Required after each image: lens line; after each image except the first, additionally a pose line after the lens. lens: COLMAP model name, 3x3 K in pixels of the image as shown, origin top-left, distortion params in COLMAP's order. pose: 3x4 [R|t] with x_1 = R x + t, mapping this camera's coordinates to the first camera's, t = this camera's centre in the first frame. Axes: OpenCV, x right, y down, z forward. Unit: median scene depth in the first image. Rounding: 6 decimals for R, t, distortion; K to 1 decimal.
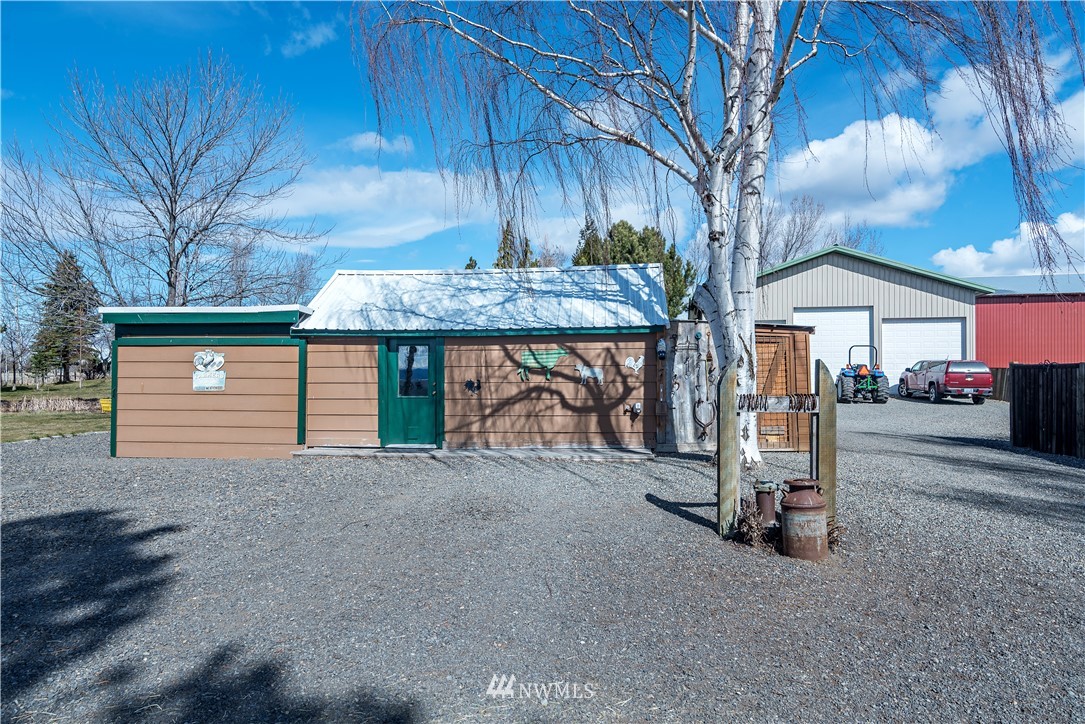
lens RADIAL K [[656.7, 0, 545.0], [0, 656.7, 367.7], [0, 0, 1]] dist [0.009098, -0.004163]
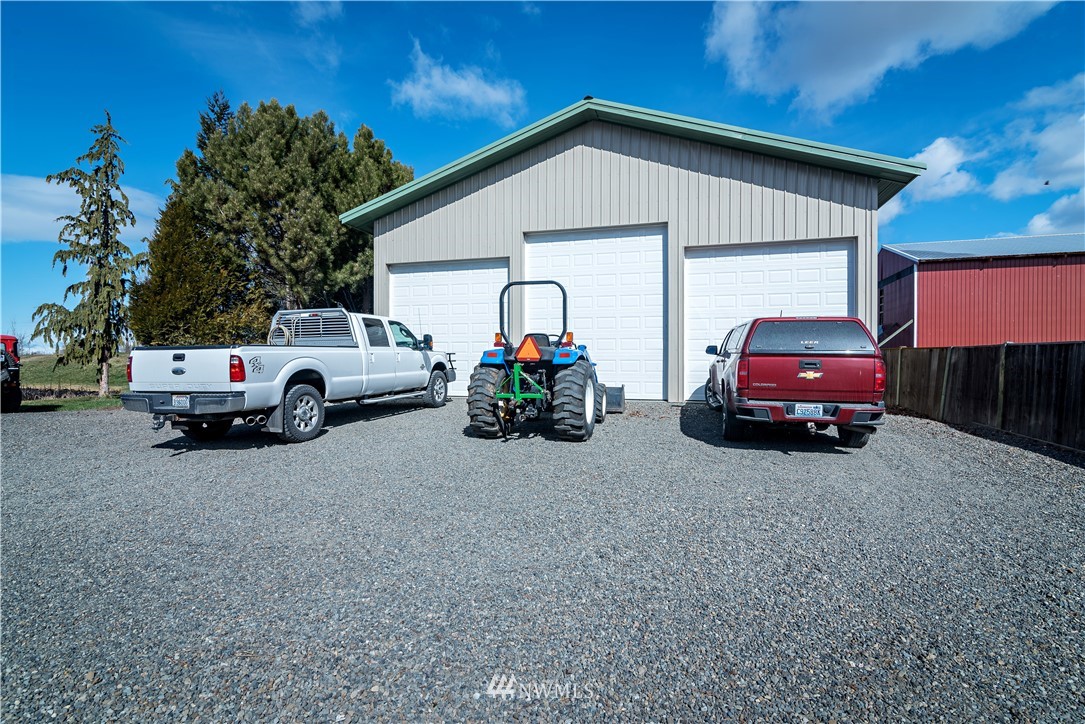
lens RADIAL K [[523.8, 0, 540.8], [0, 523.8, 365.1], [0, 0, 1]] dist [0.003055, -0.000737]
pose [[0.998348, 0.000575, -0.057450, 0.428364], [0.000088, 0.999933, 0.011535, 0.008300], [0.057453, -0.011521, 0.998282, 0.604731]]
